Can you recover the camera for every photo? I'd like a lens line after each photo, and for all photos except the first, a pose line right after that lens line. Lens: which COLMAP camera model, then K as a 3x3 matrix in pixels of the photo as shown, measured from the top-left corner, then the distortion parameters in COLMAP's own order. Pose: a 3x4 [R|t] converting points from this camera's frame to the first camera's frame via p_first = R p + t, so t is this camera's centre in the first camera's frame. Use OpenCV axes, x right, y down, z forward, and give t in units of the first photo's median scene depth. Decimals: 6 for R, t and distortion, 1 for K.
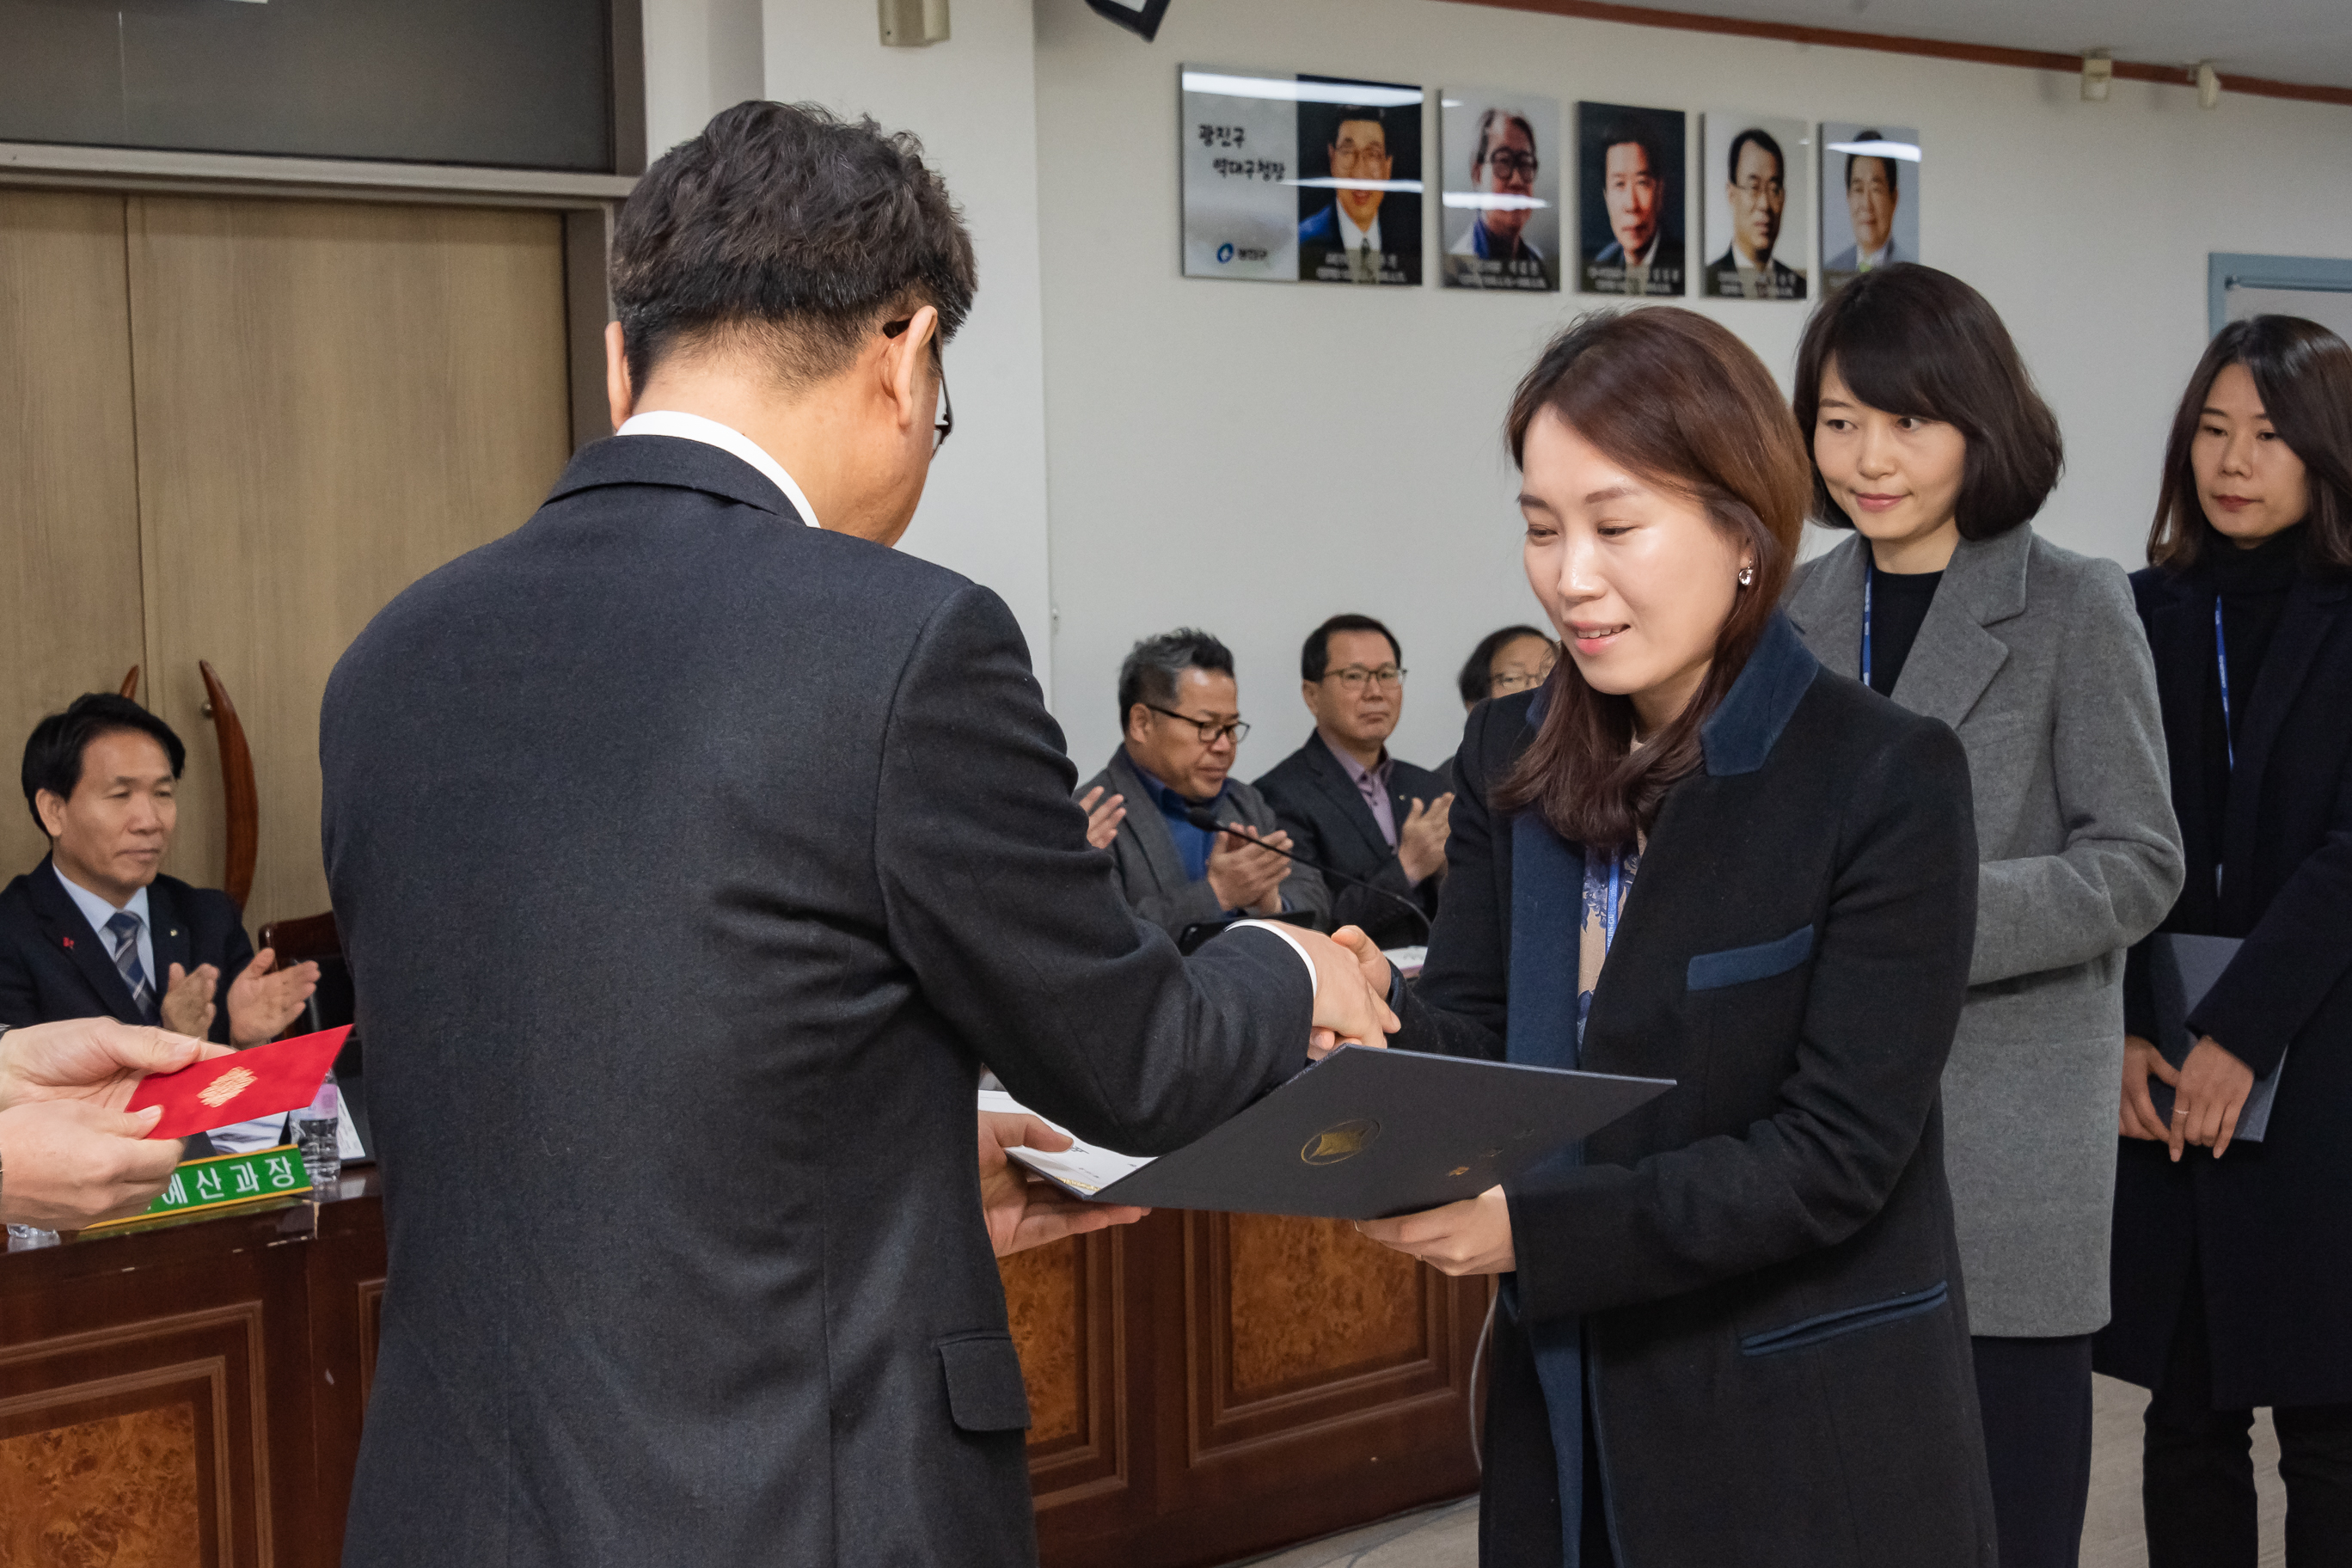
lens RADIAL K [[3593.2, 0, 1177.9], [0, 3593.2, 879.8], [0, 0, 1]] dist [0.034146, -0.161651]
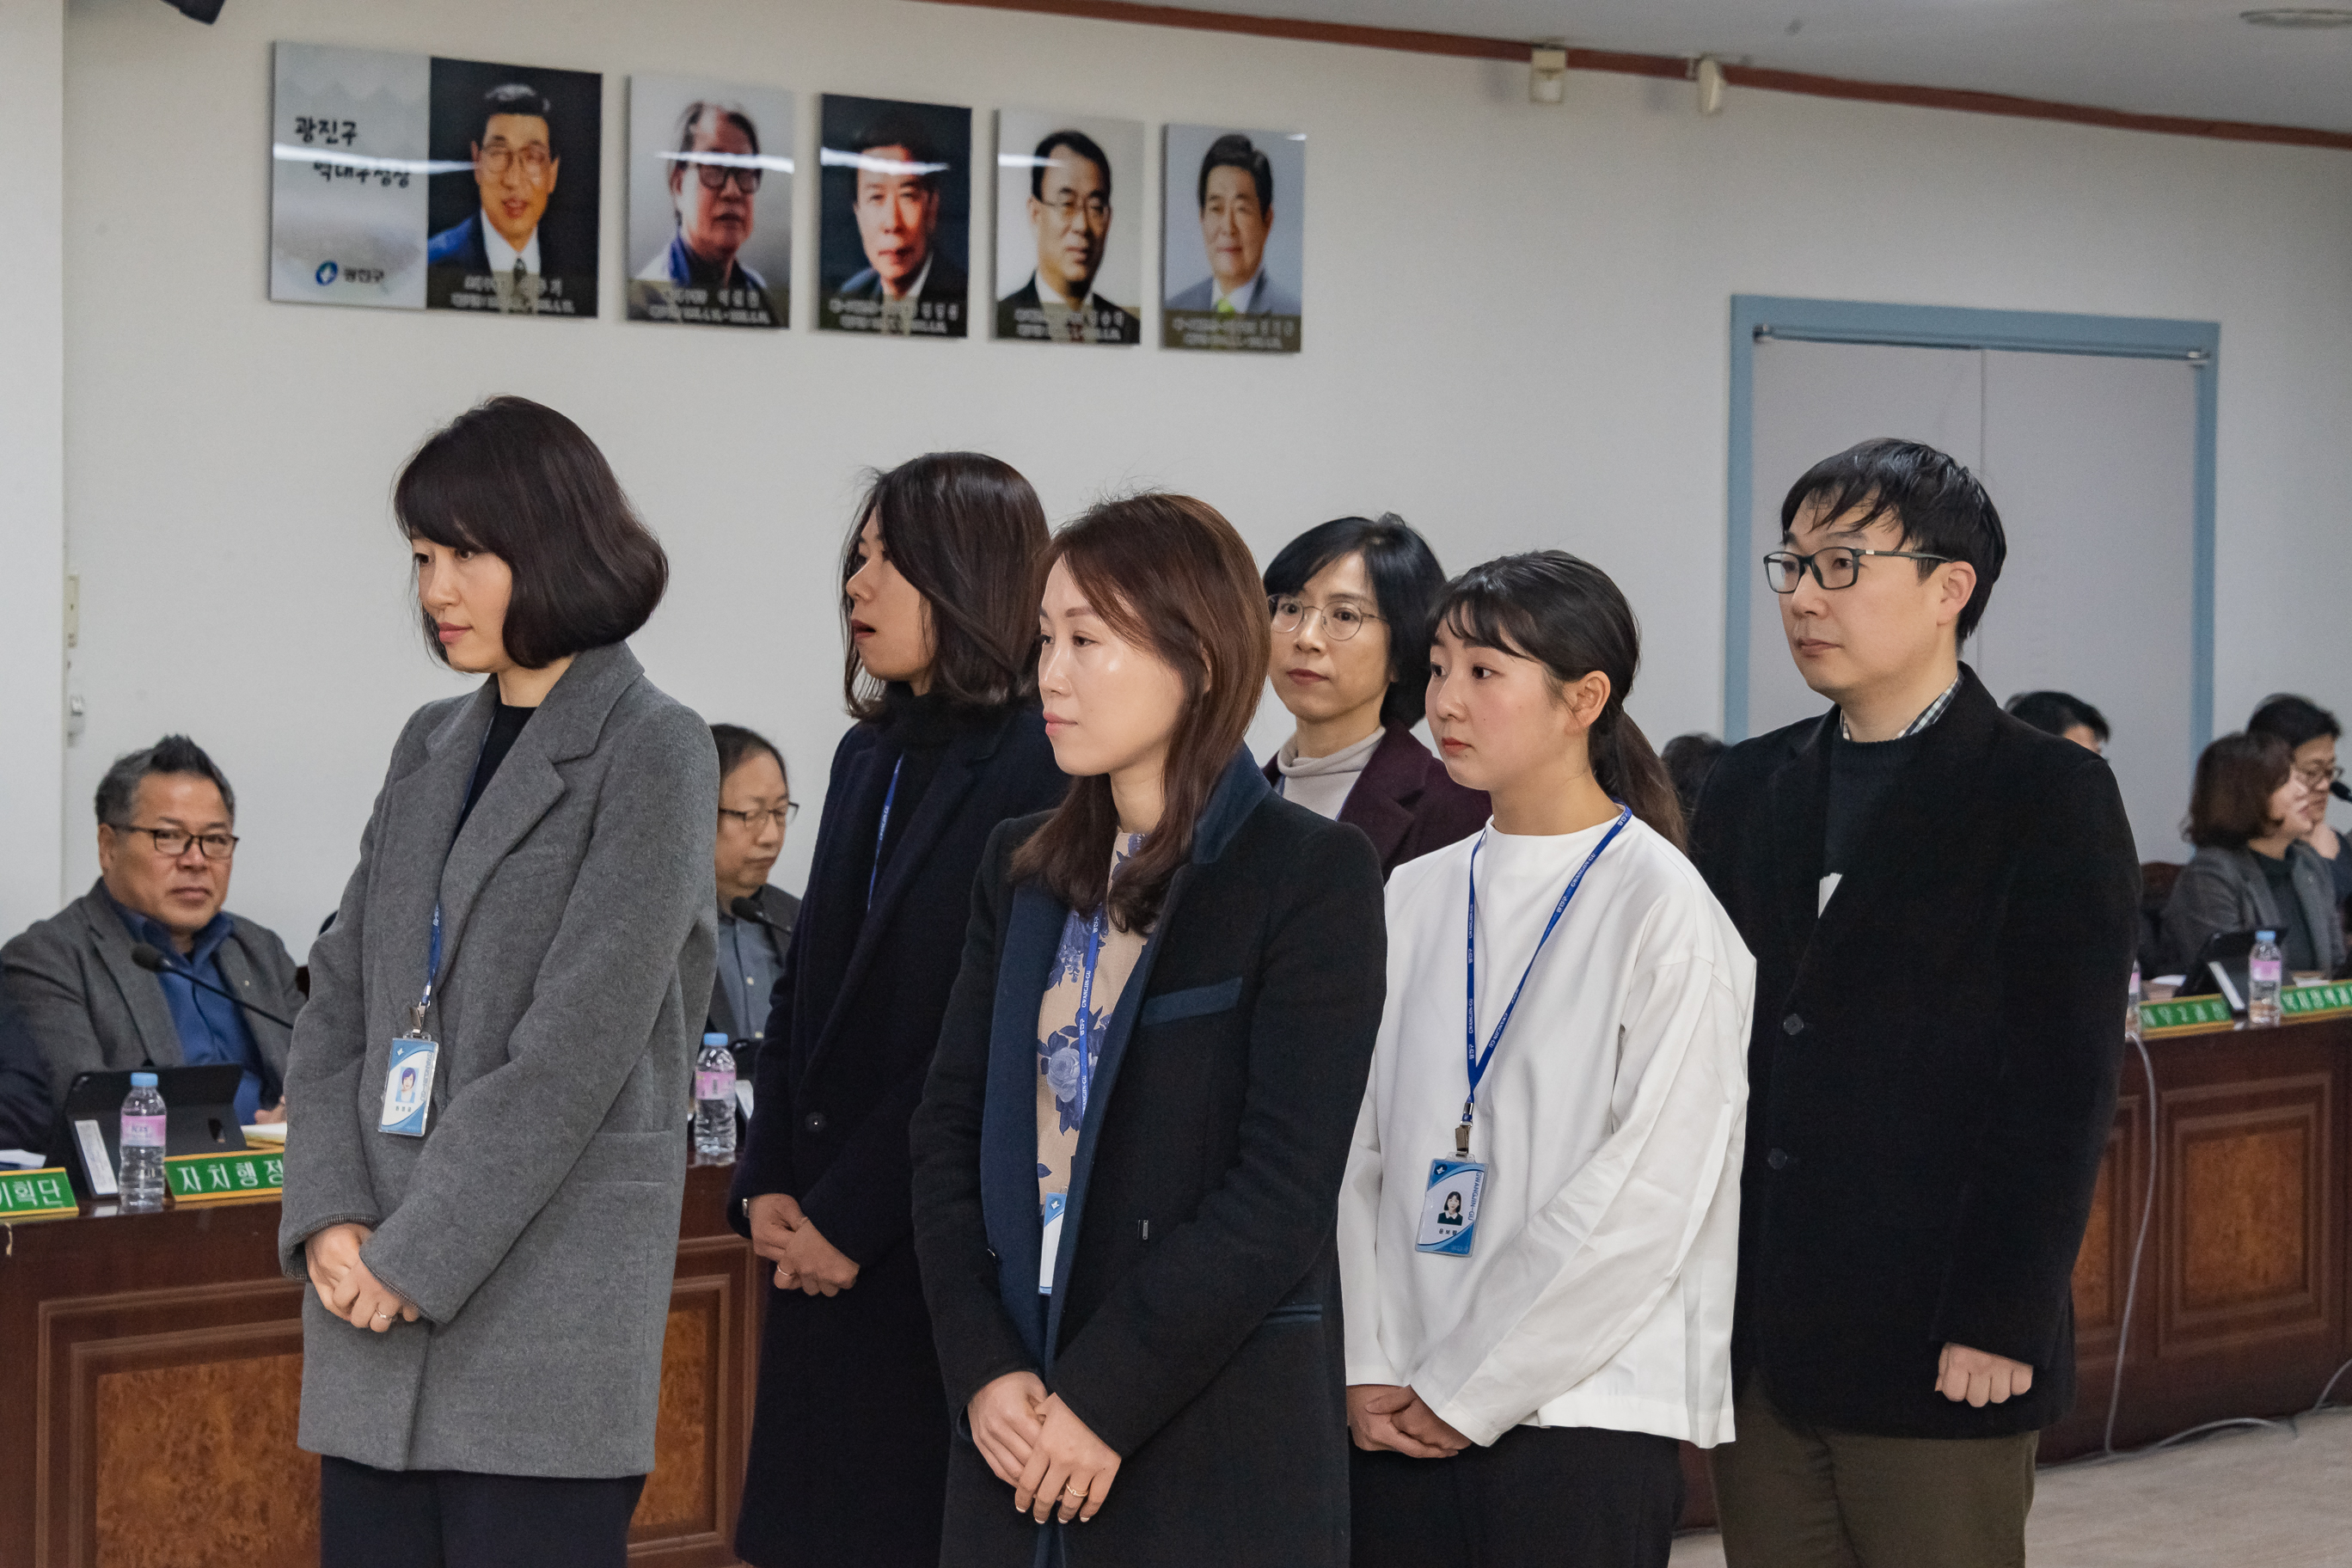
lens RADIAL K [[5769.6, 0, 1173.9], [0, 5769.6, 936.5], [0, 0, 1]] dist [0.102869, -0.364765]
pose [[0.998392, 0.037784, 0.042265, 0.145828], [-0.036549, 0.998893, -0.029626, 0.007681], [-0.043338, 0.028033, 0.998667, -0.297626]]
